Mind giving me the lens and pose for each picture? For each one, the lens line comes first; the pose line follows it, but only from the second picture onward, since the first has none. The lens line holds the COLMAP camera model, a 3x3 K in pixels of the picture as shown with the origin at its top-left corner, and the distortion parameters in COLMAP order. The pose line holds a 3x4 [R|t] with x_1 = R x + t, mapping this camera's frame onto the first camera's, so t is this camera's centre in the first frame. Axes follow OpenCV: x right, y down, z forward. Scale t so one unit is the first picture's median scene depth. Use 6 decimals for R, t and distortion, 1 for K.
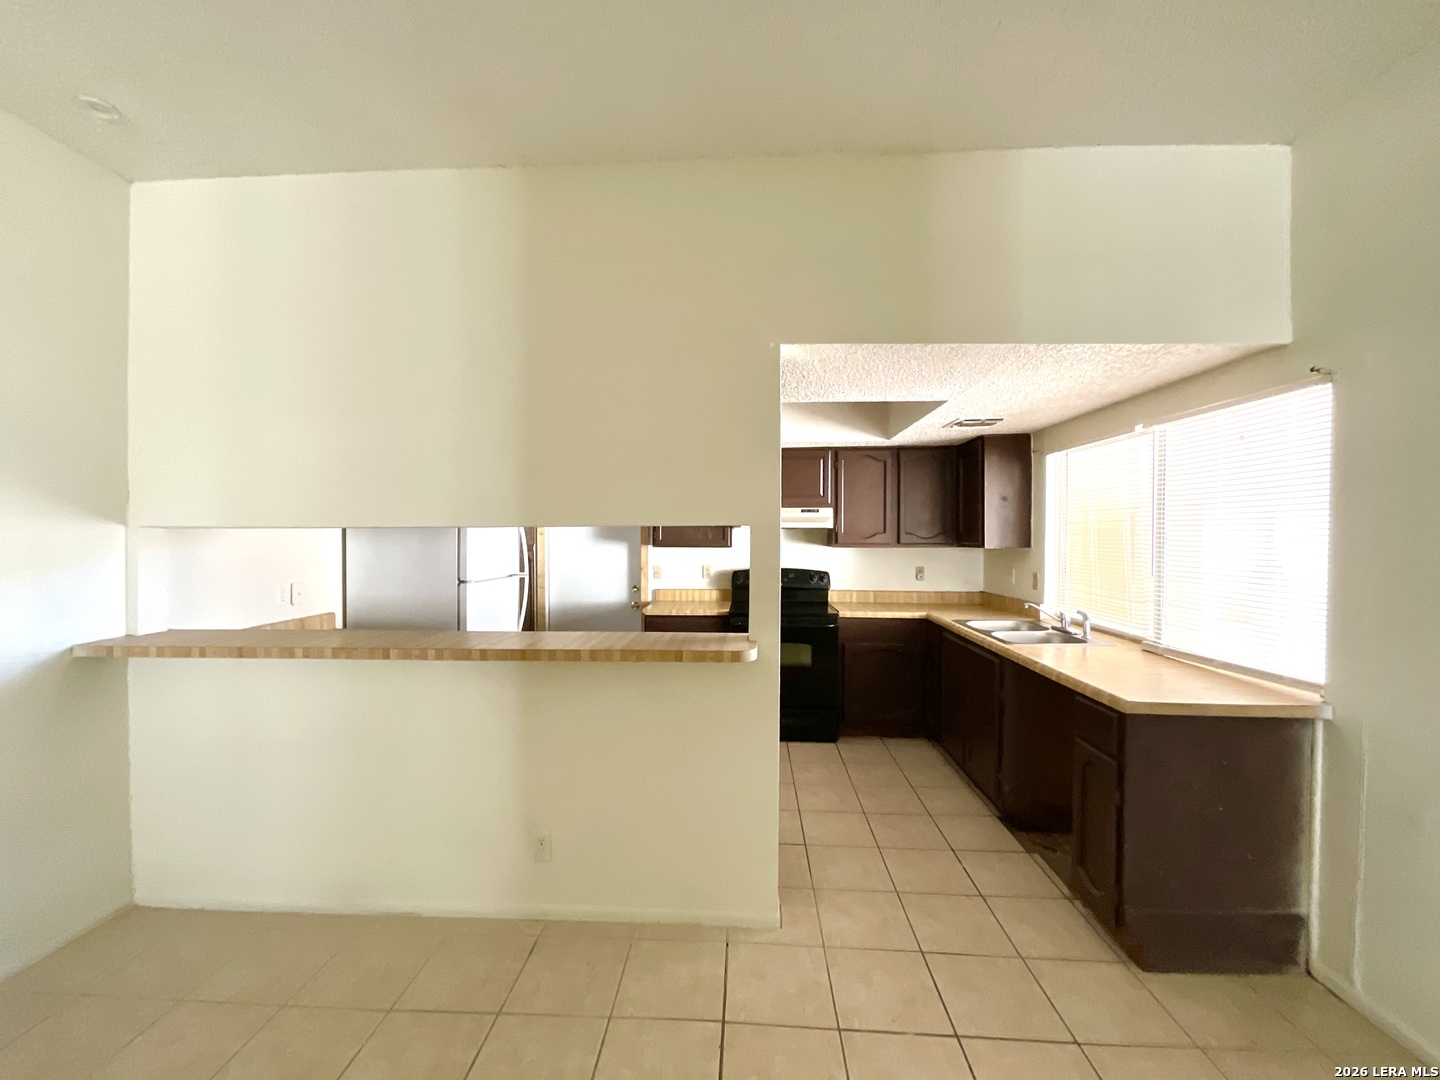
lens RADIAL K [[580.7, 0, 717.6], [0, 580.7, 537.8], [0, 0, 1]] dist [0.001549, 0.000101]
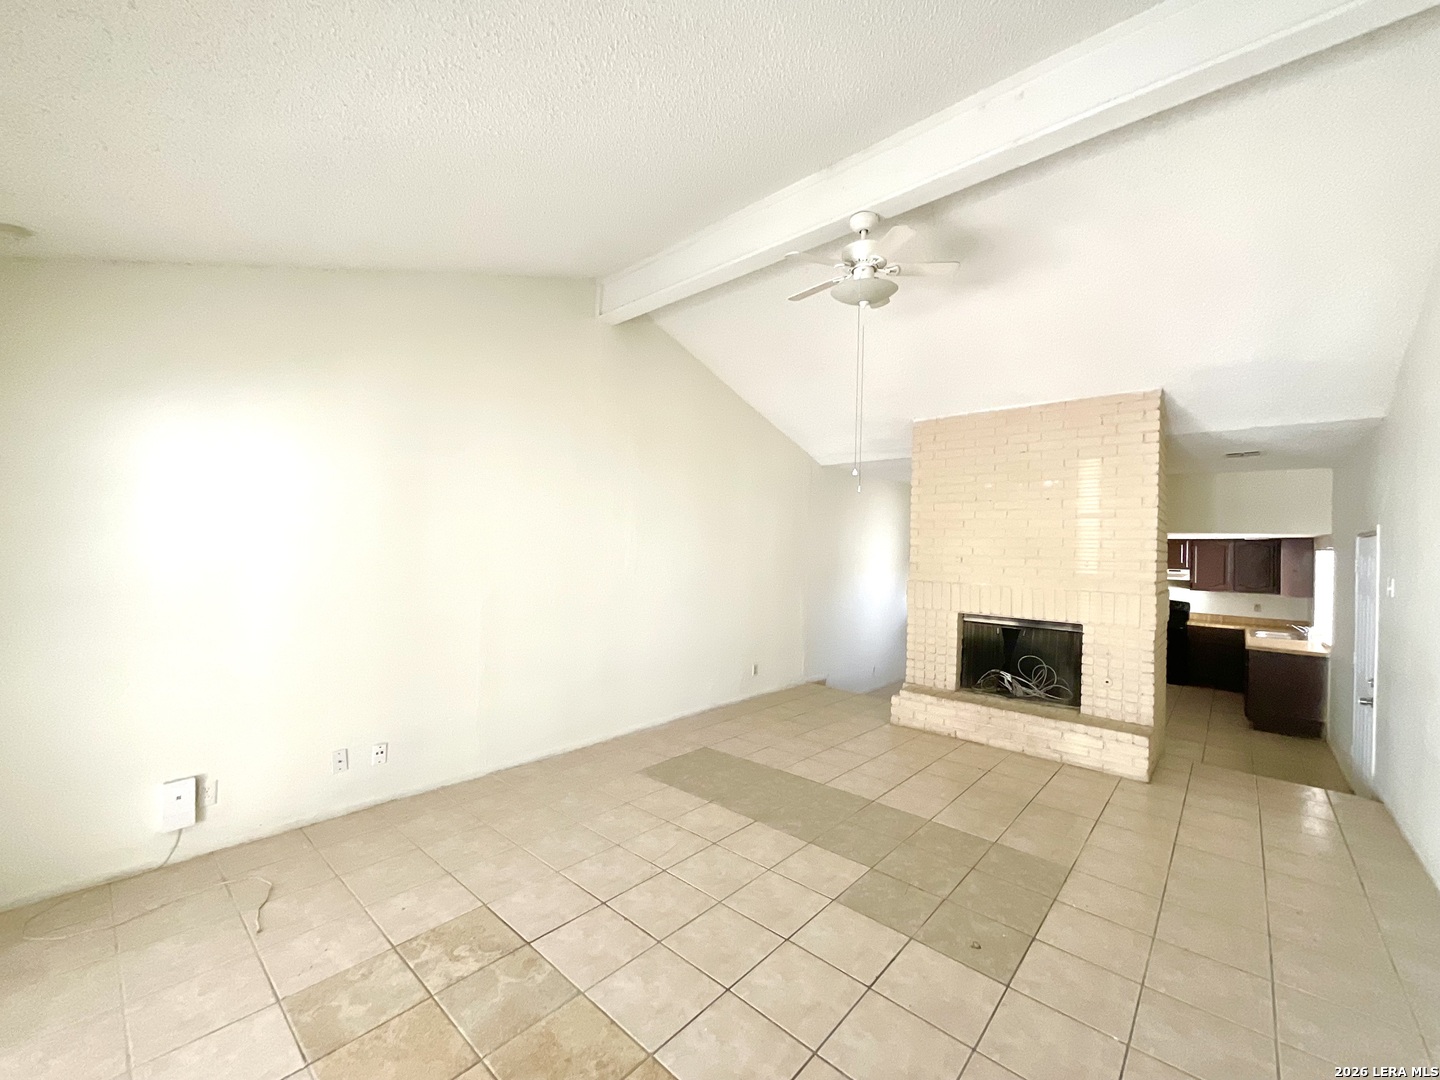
lens RADIAL K [[580.7, 0, 718.8], [0, 580.7, 542.6], [0, 0, 1]] dist [0.001549, 0.000101]
pose [[0.770099, 0.014176, -0.637767, 0.225128], [-0.030781, 0.999414, -0.014953, -0.066392], [0.637181, 0.031147, 0.770084, -1.536643]]
